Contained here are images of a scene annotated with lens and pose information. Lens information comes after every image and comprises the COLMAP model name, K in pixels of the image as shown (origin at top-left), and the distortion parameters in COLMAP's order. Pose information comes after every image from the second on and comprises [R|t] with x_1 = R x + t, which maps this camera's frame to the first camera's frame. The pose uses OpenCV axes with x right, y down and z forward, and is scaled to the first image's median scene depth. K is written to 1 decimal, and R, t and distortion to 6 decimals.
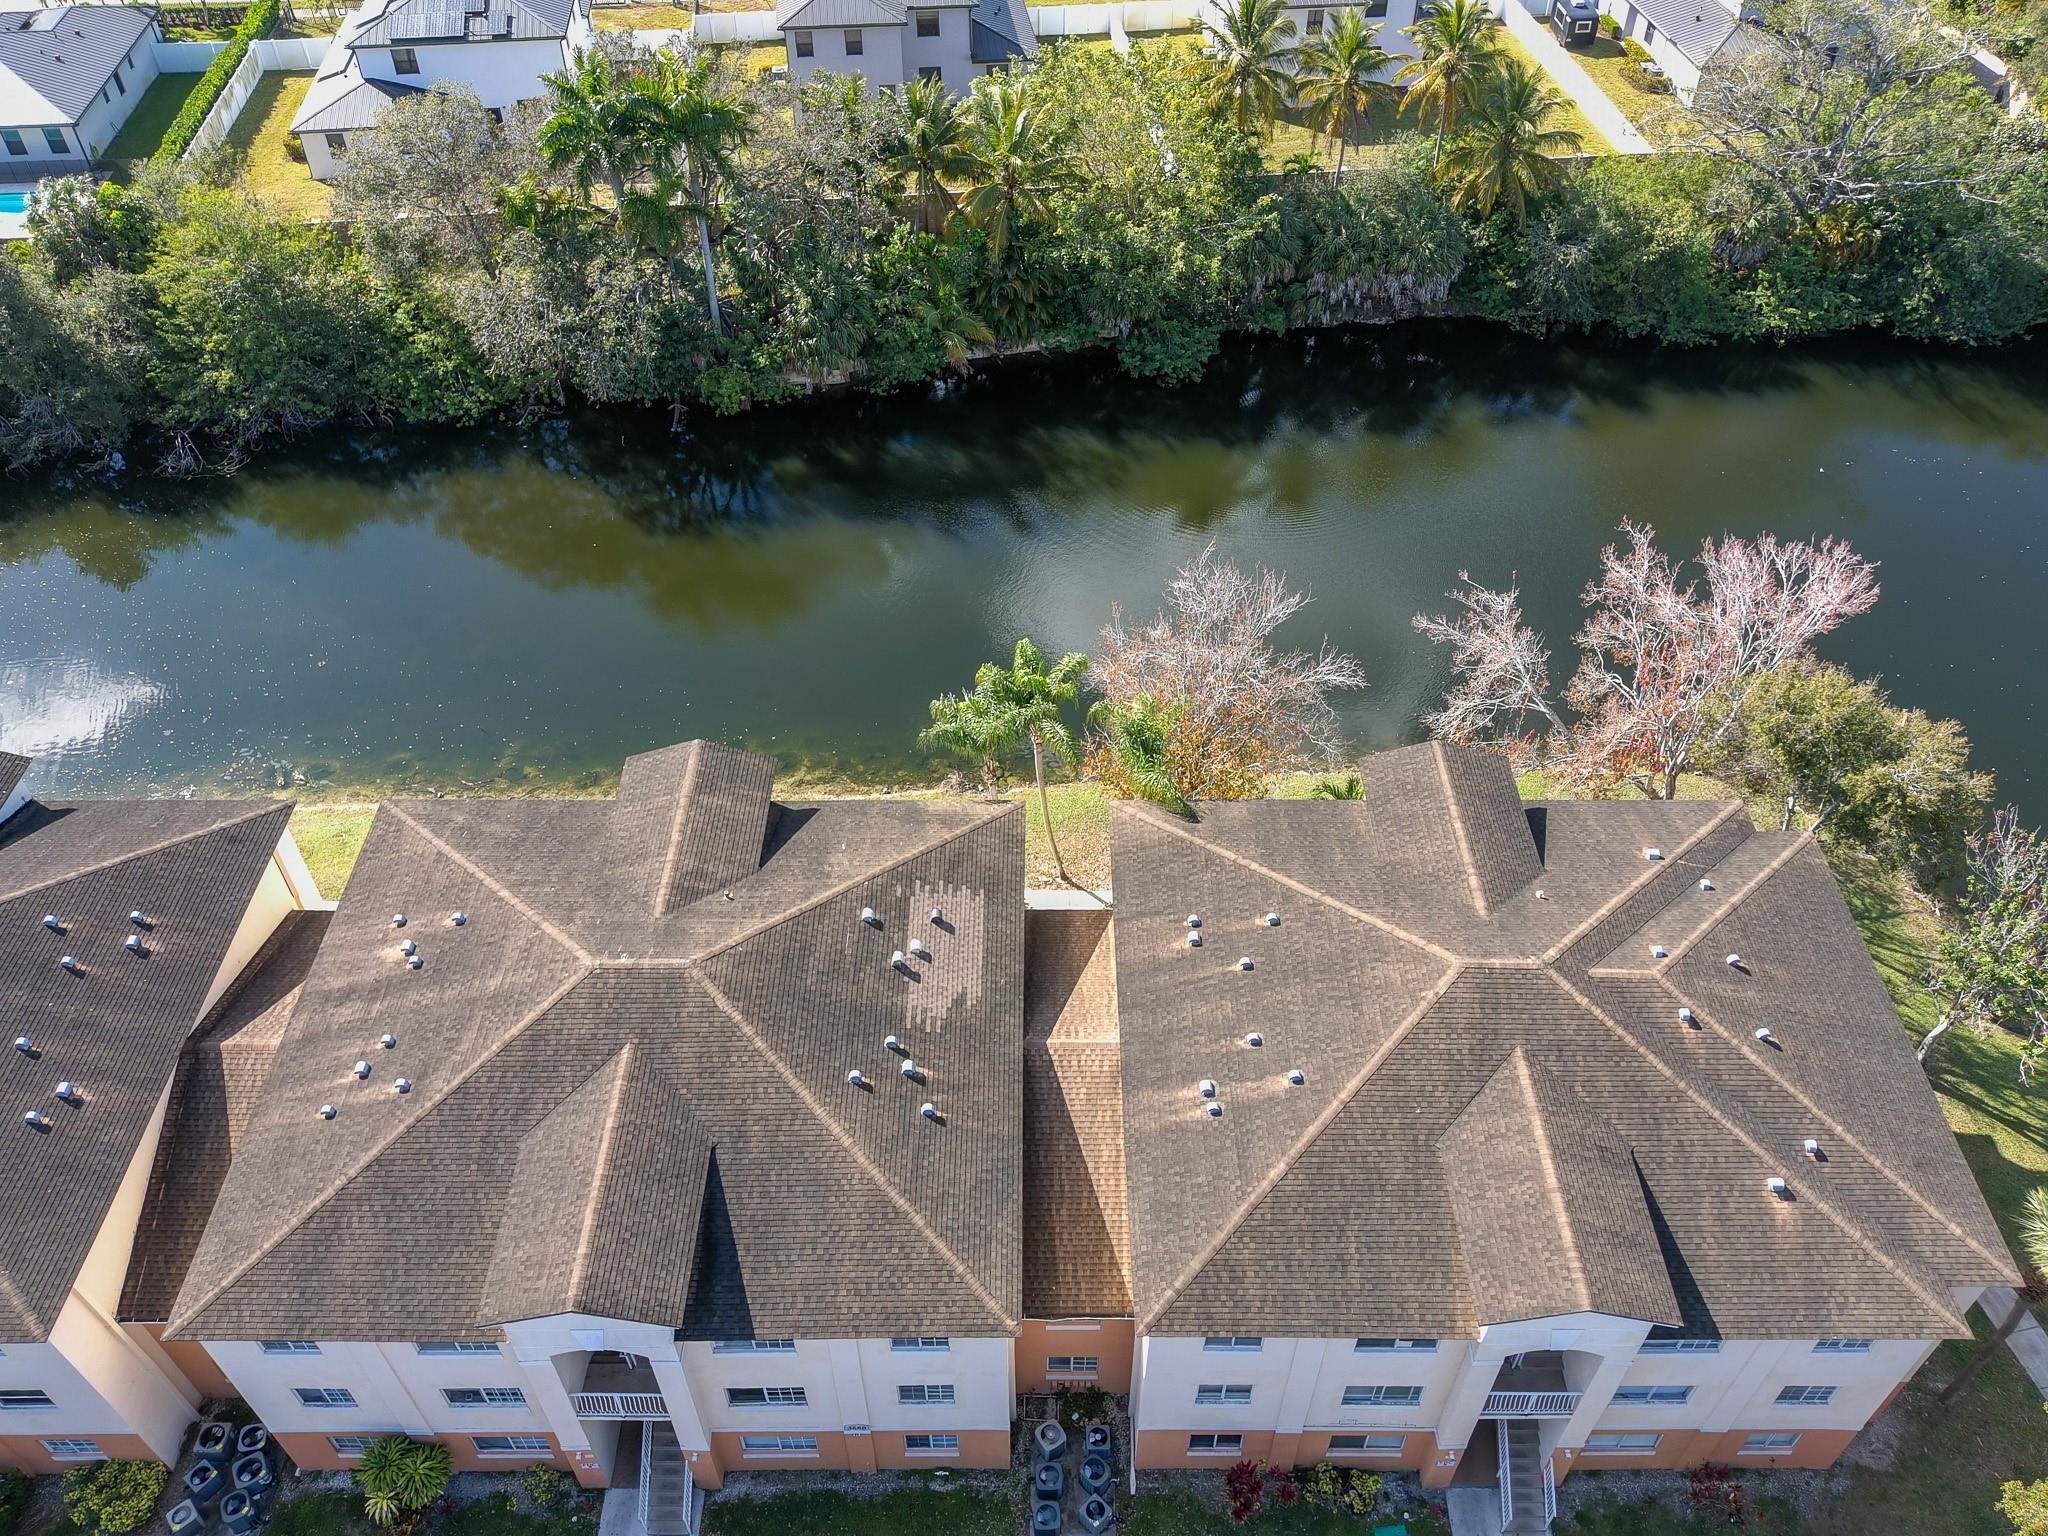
lens RADIAL K [[1627.2, 0, 1020.6], [0, 1627.2, 717.7], [0, 0, 1]] dist [0.064075, -0.097729]
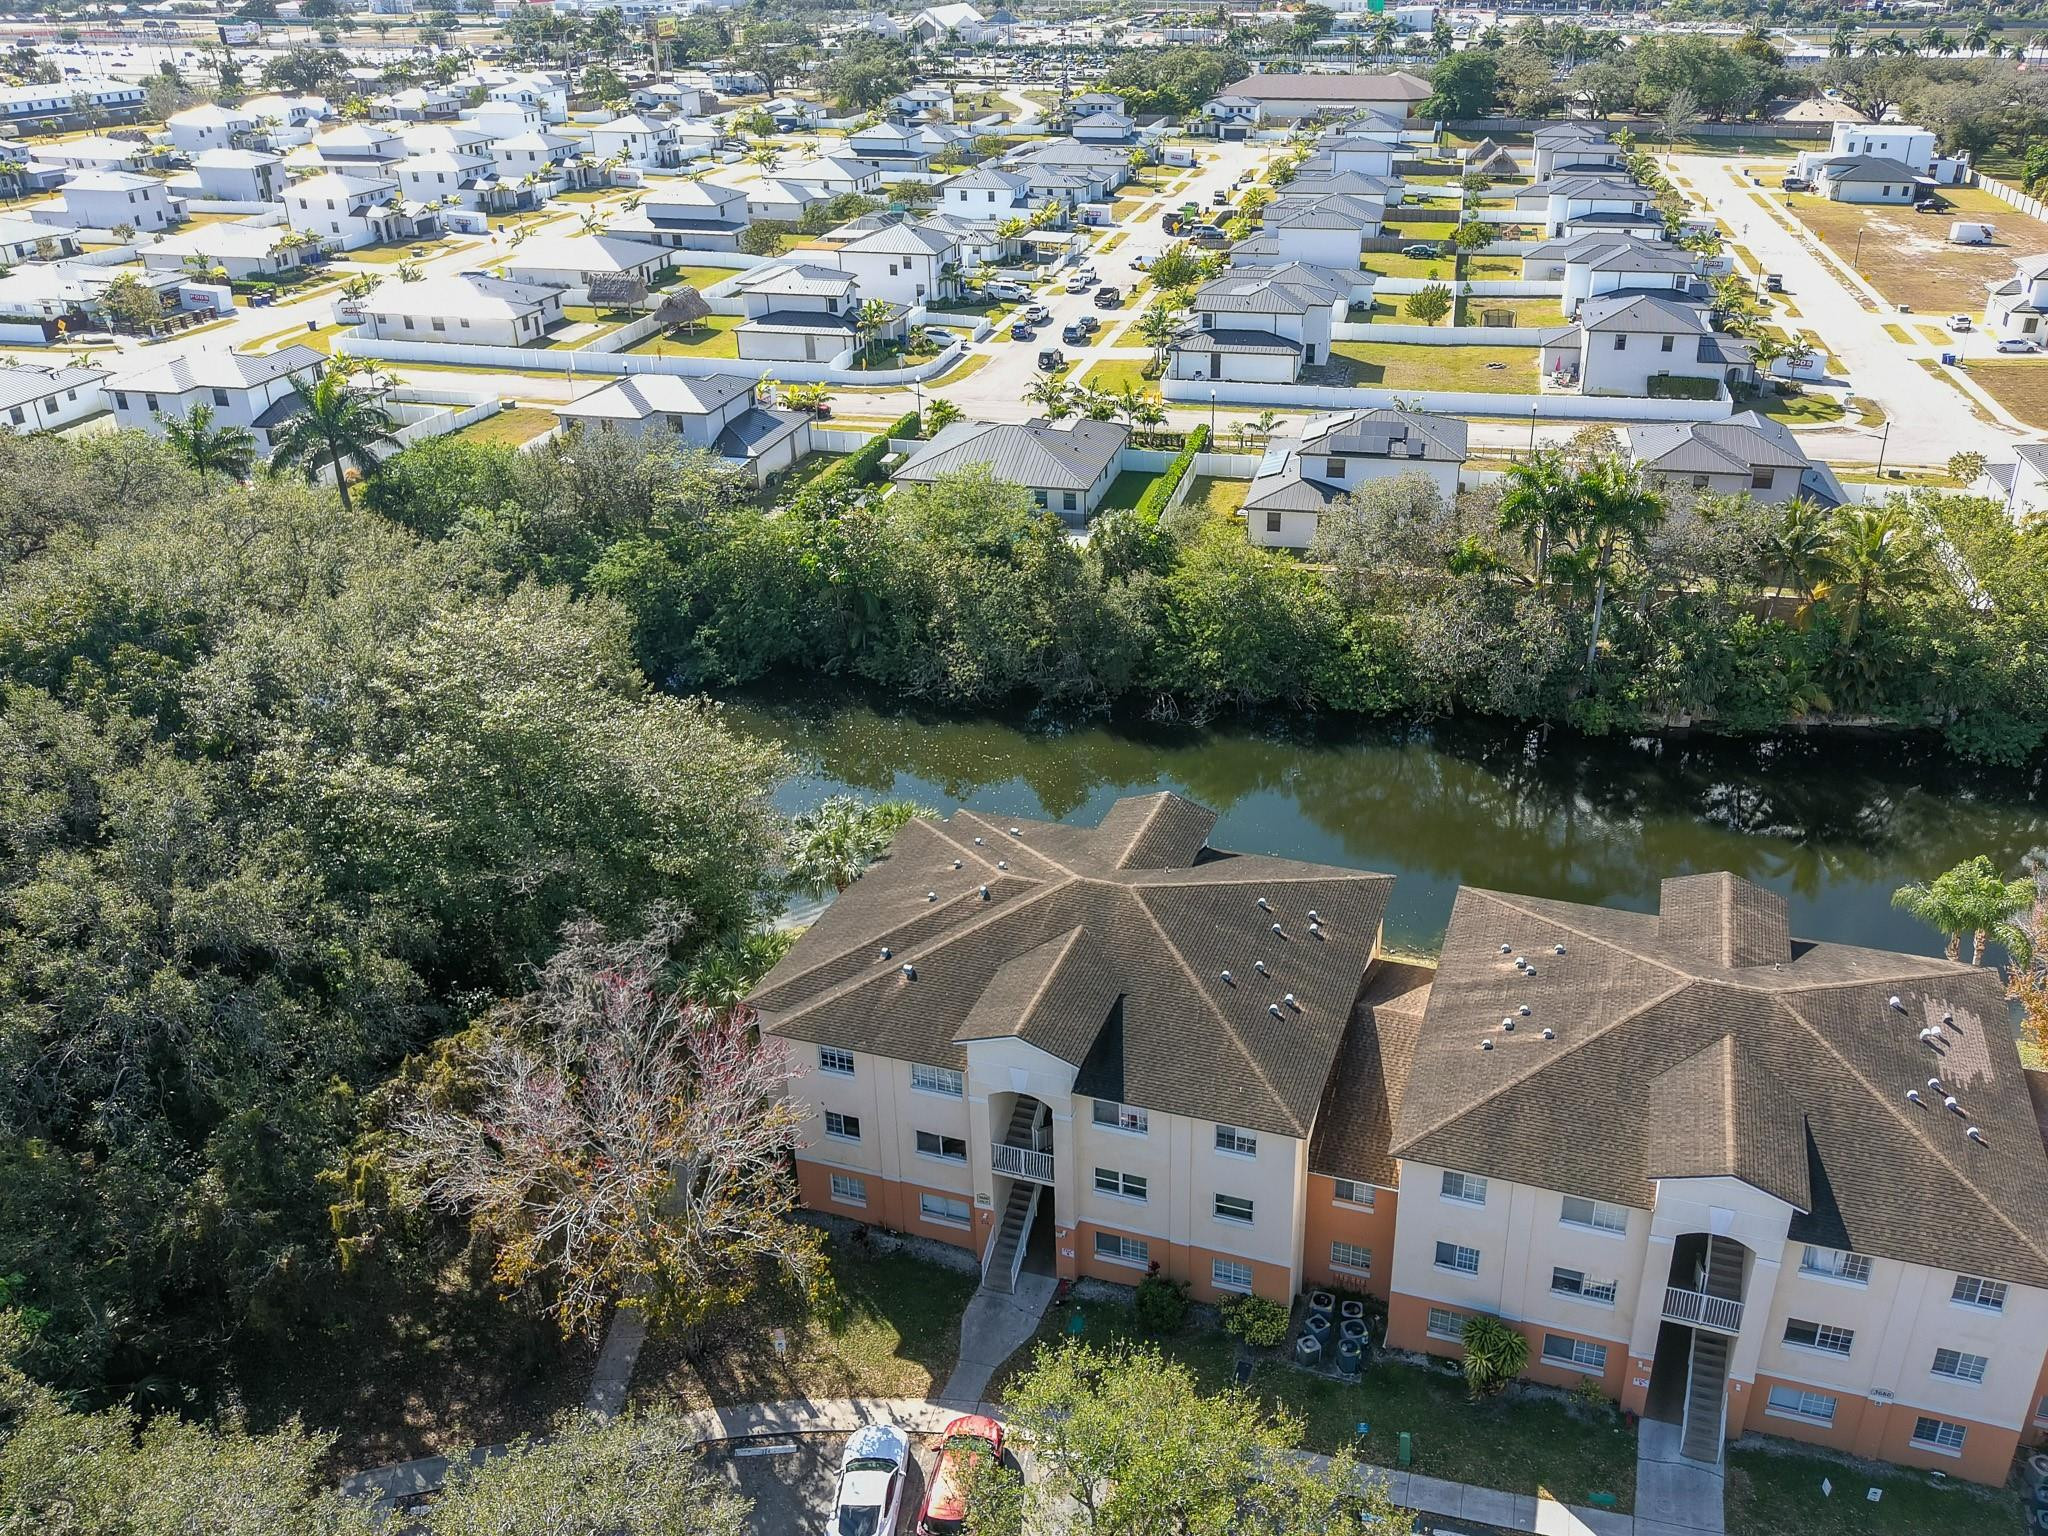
lens RADIAL K [[1627.2, 0, 1099.0], [0, 1627.2, 726.2], [0, 0, 1]] dist [0.064075, -0.097729]
pose [[0.950771, 0.129869, -0.281368, -0.357966], [-0.207471, 0.941201, -0.266641, 0.396524], [0.230196, 0.311890, 0.921810, -0.391609]]
